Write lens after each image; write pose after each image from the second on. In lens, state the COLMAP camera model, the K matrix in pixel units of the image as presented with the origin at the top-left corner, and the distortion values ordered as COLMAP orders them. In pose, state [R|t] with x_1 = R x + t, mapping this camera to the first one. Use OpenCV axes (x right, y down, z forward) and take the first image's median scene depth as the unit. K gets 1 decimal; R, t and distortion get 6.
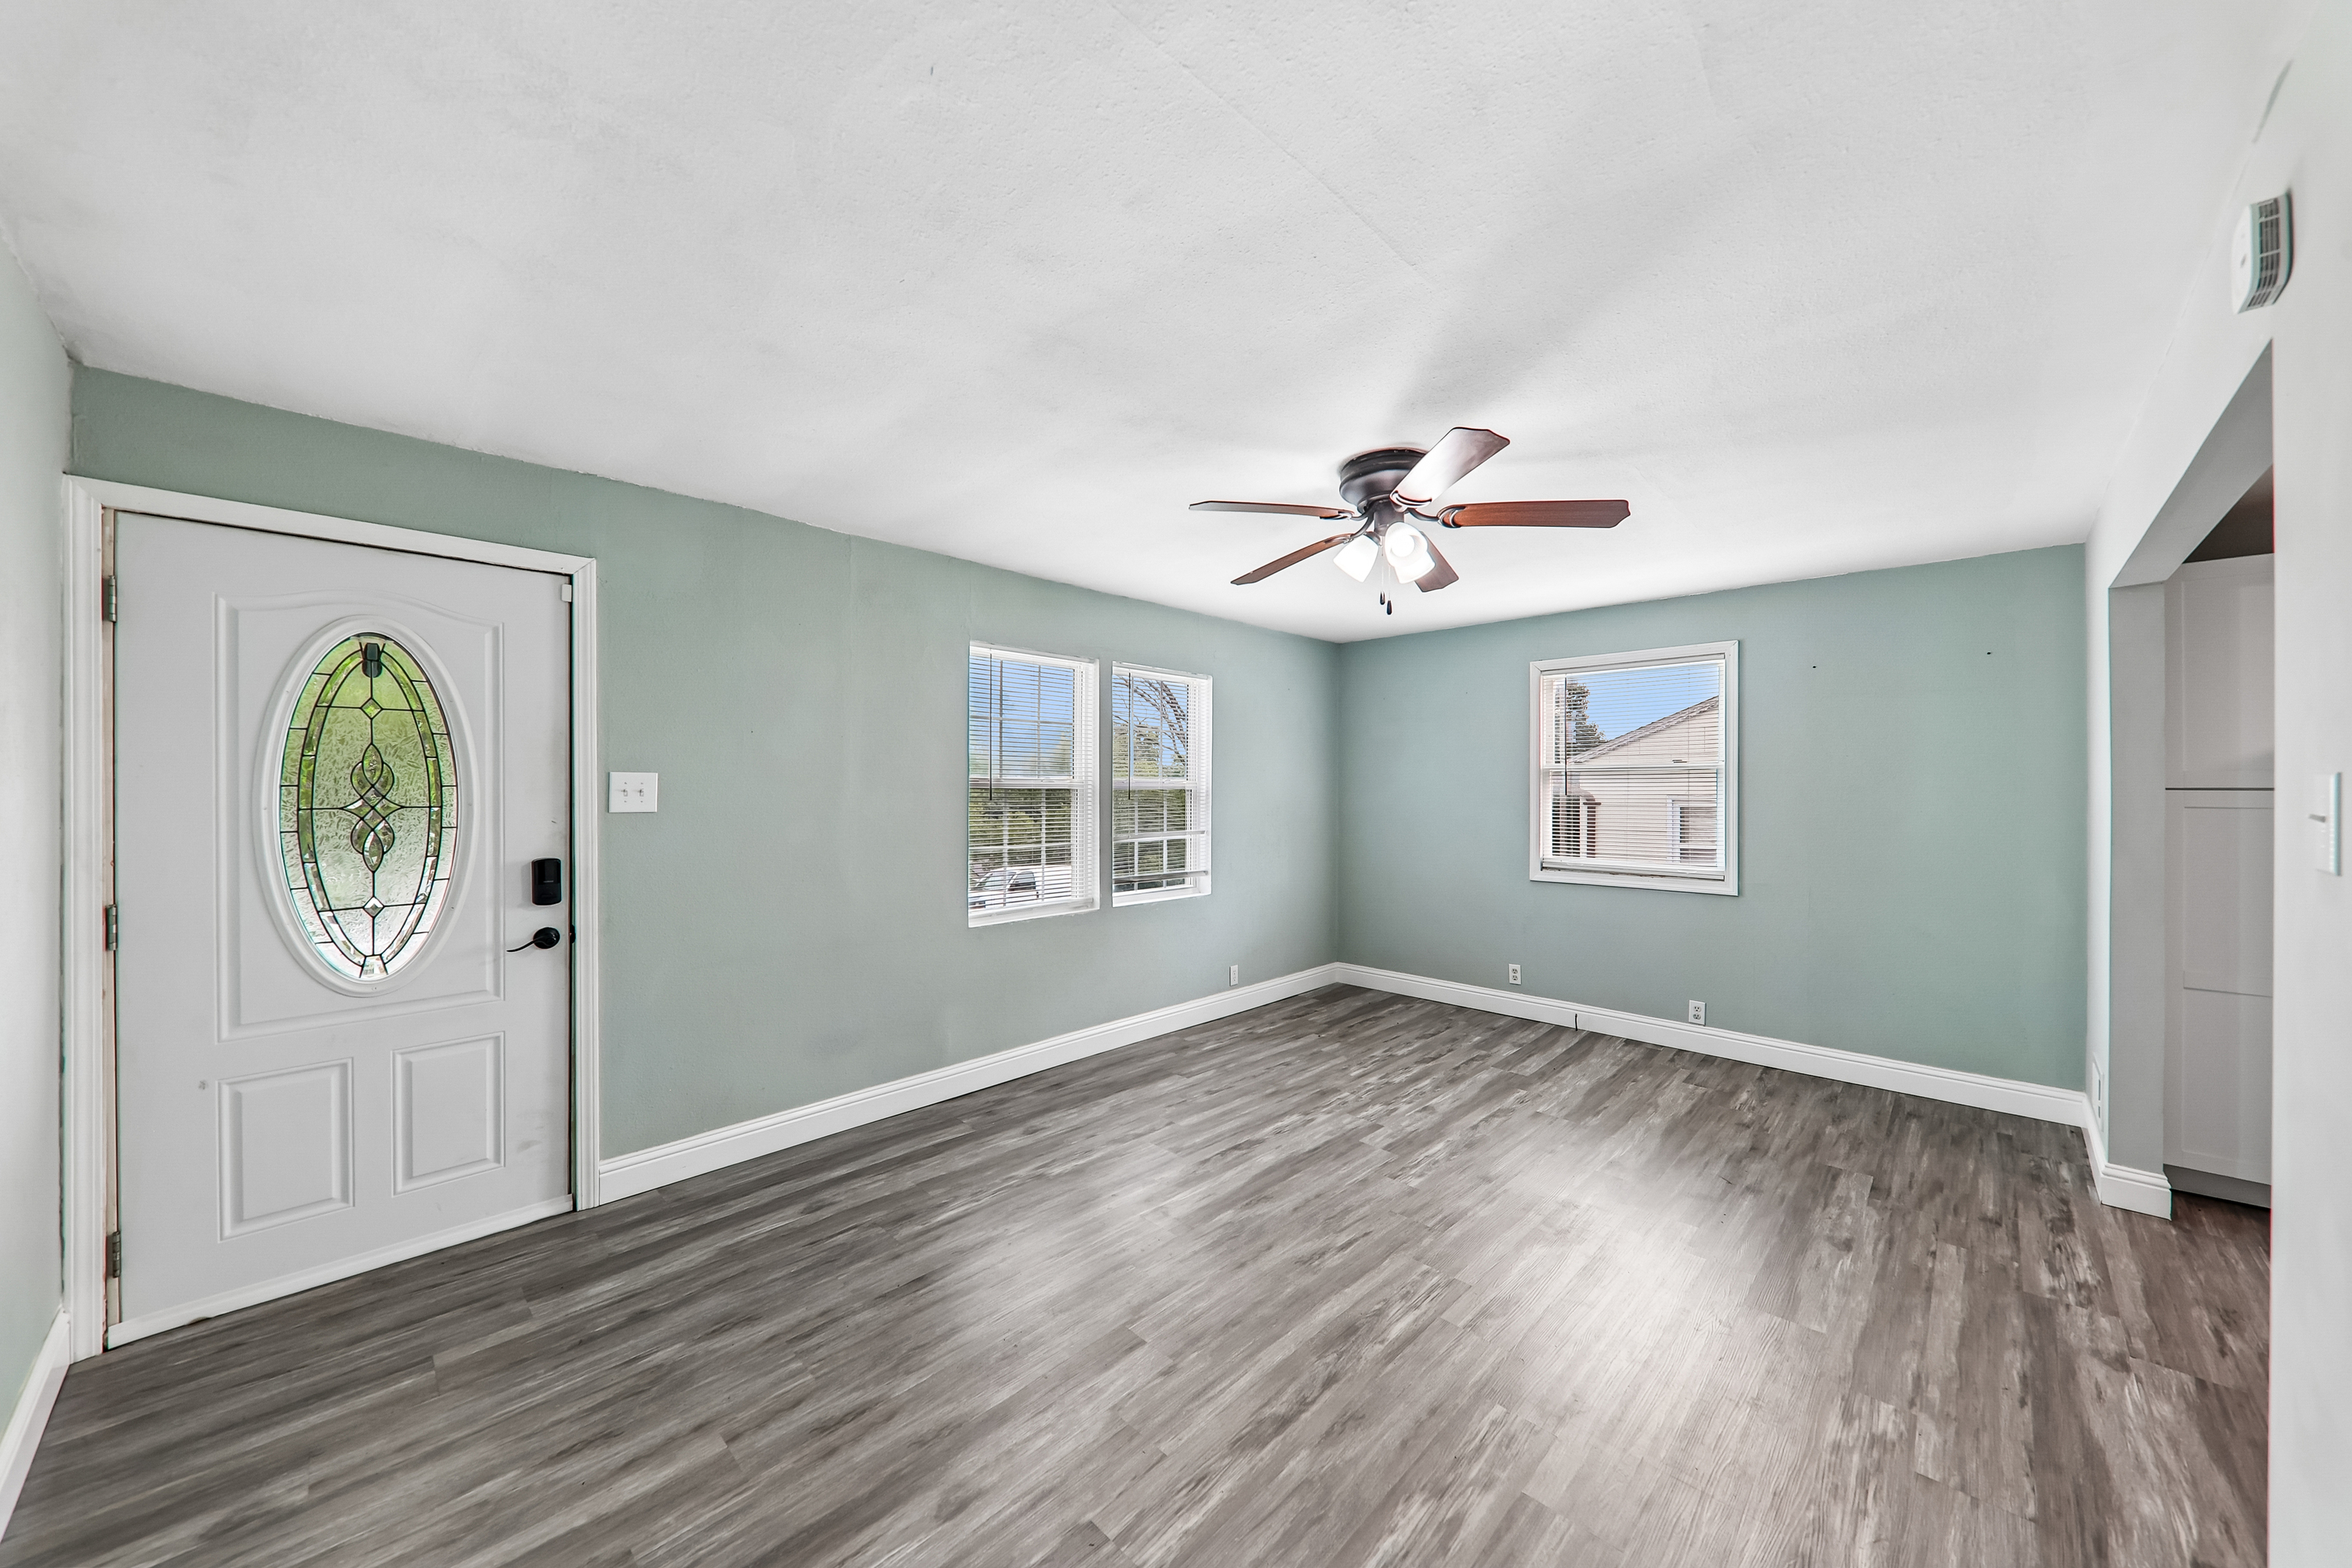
lens RADIAL K [[817.1, 0, 1186.2], [0, 817.1, 777.1], [0, 0, 1]] dist [0.009552, -0.005552]
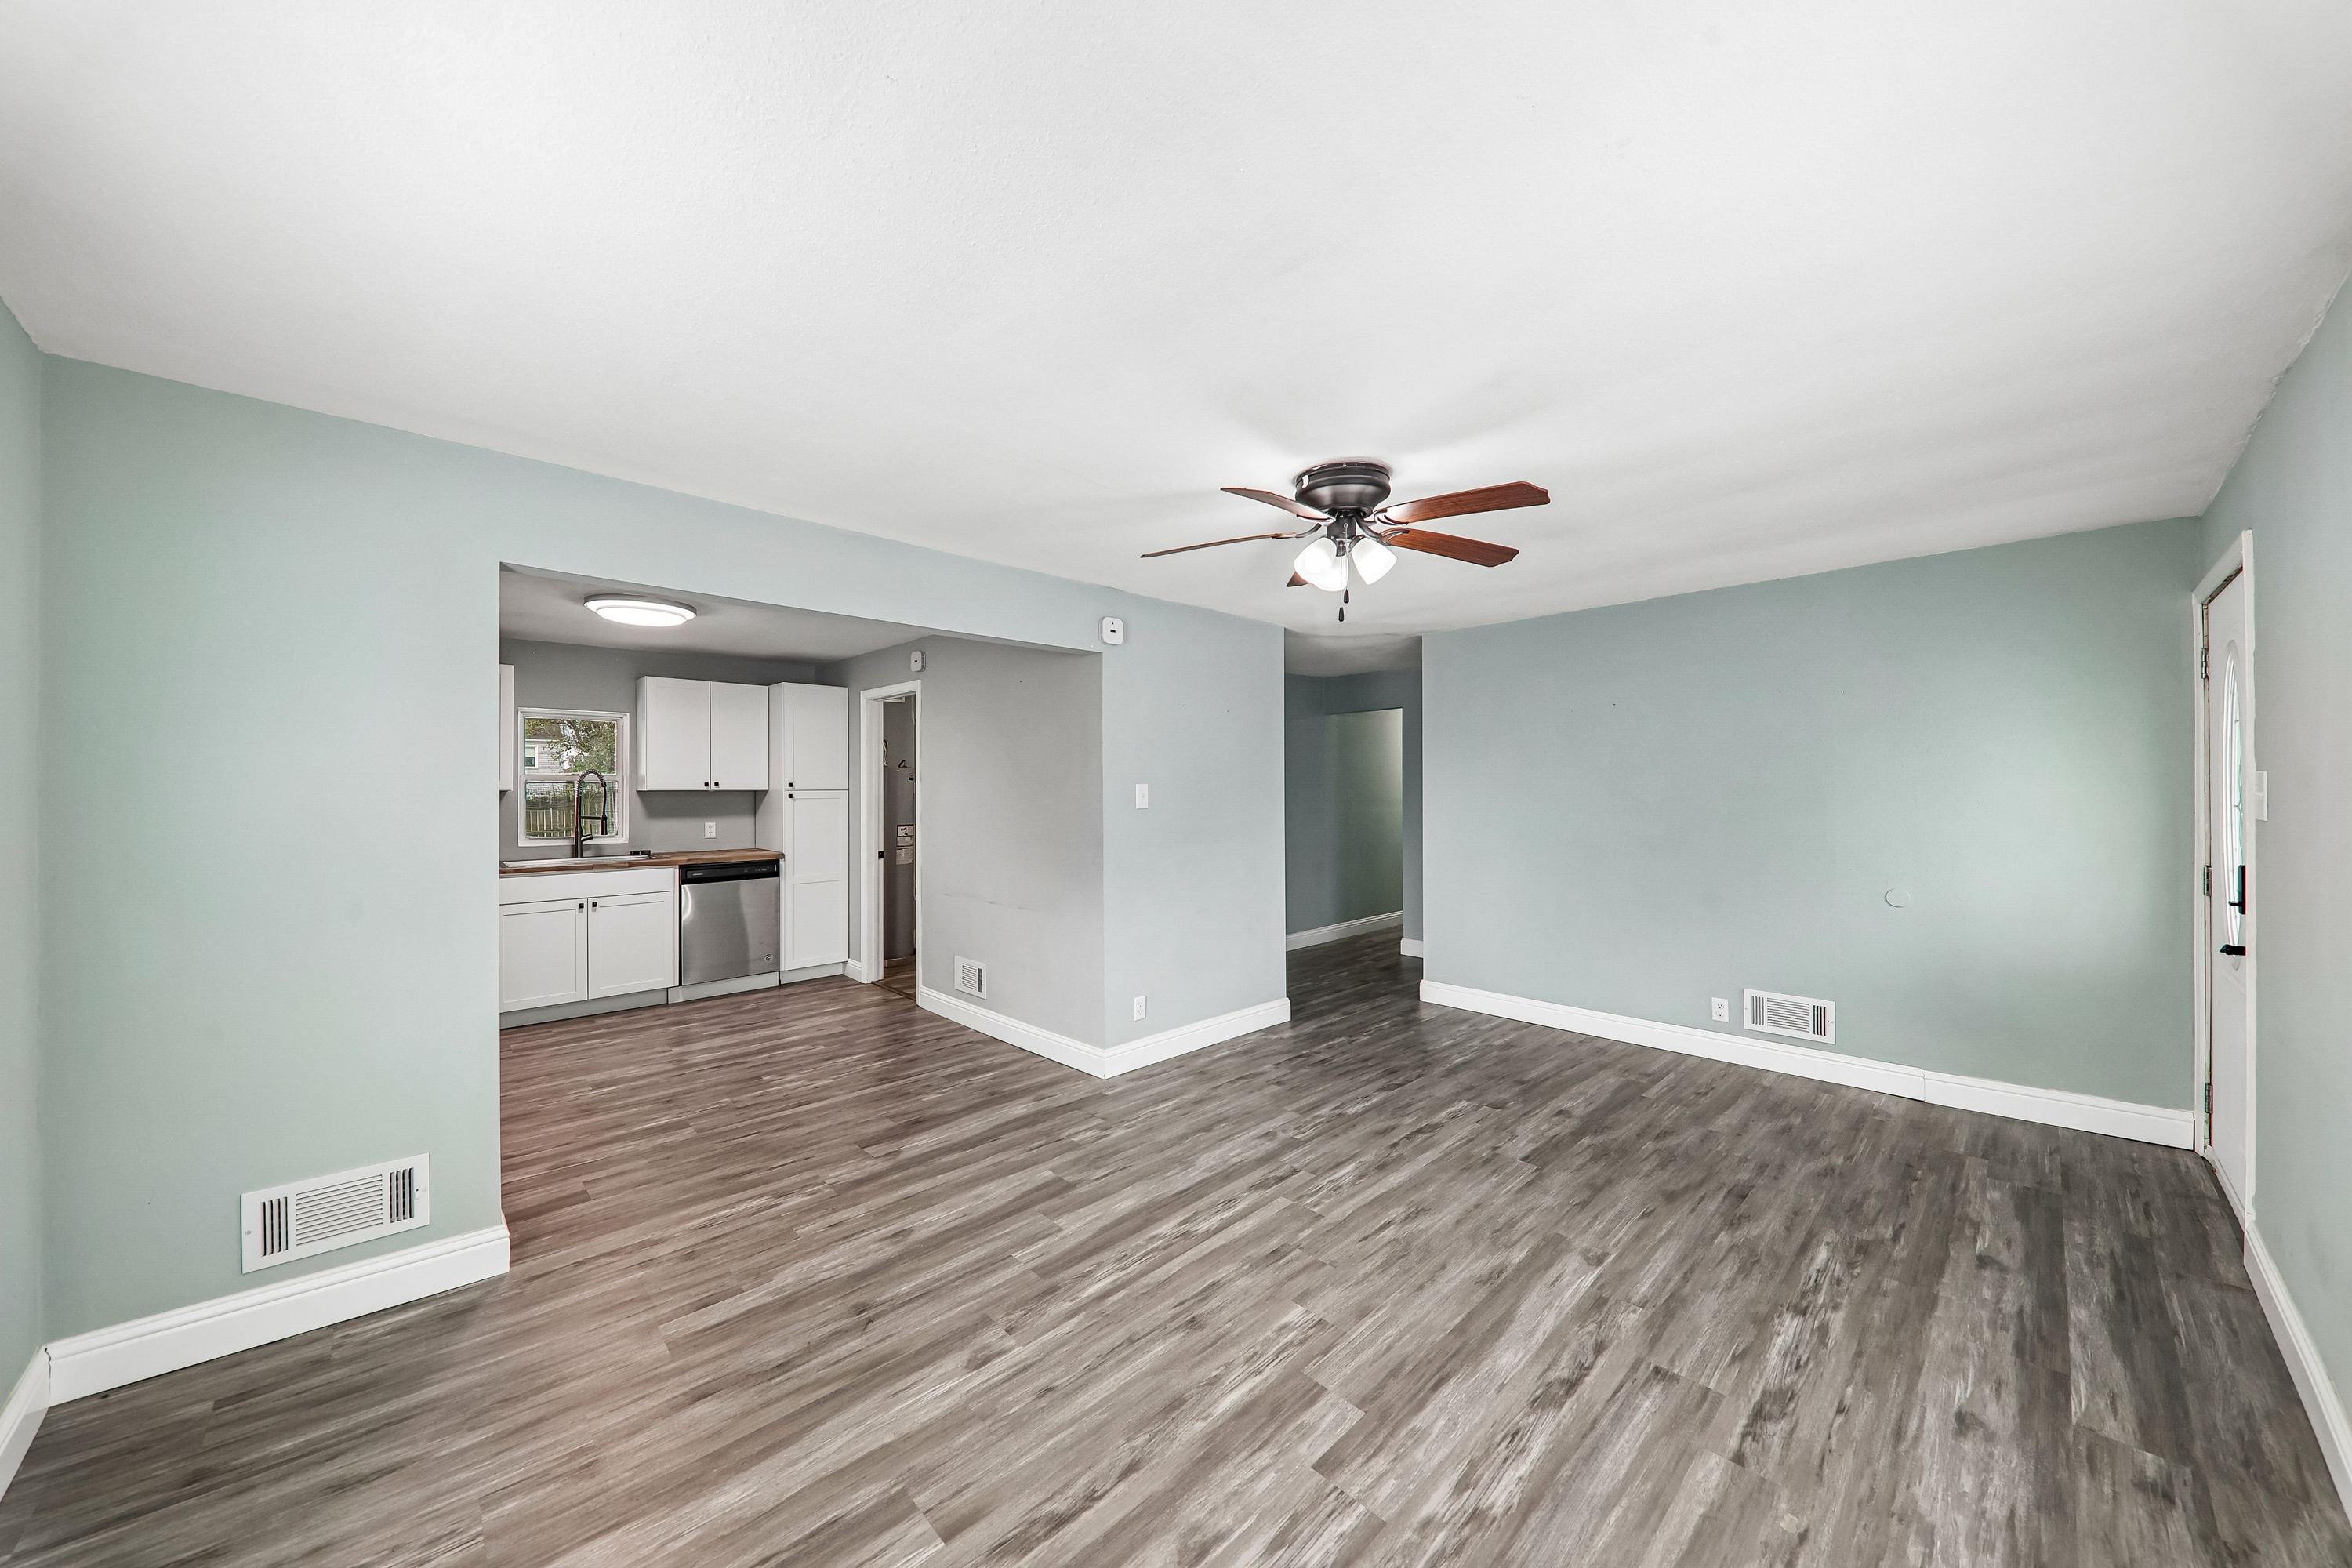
lens RADIAL K [[817.1, 0, 1186.5], [0, 817.1, 781.8], [0, 0, 1]] dist [0.009552, -0.005552]
pose [[-0.999212, 0.001866, 0.039638, 0.348114], [0.001327, 0.999906, -0.013614, 0.013950], [-0.039659, -0.013550, -0.999121, 1.767199]]
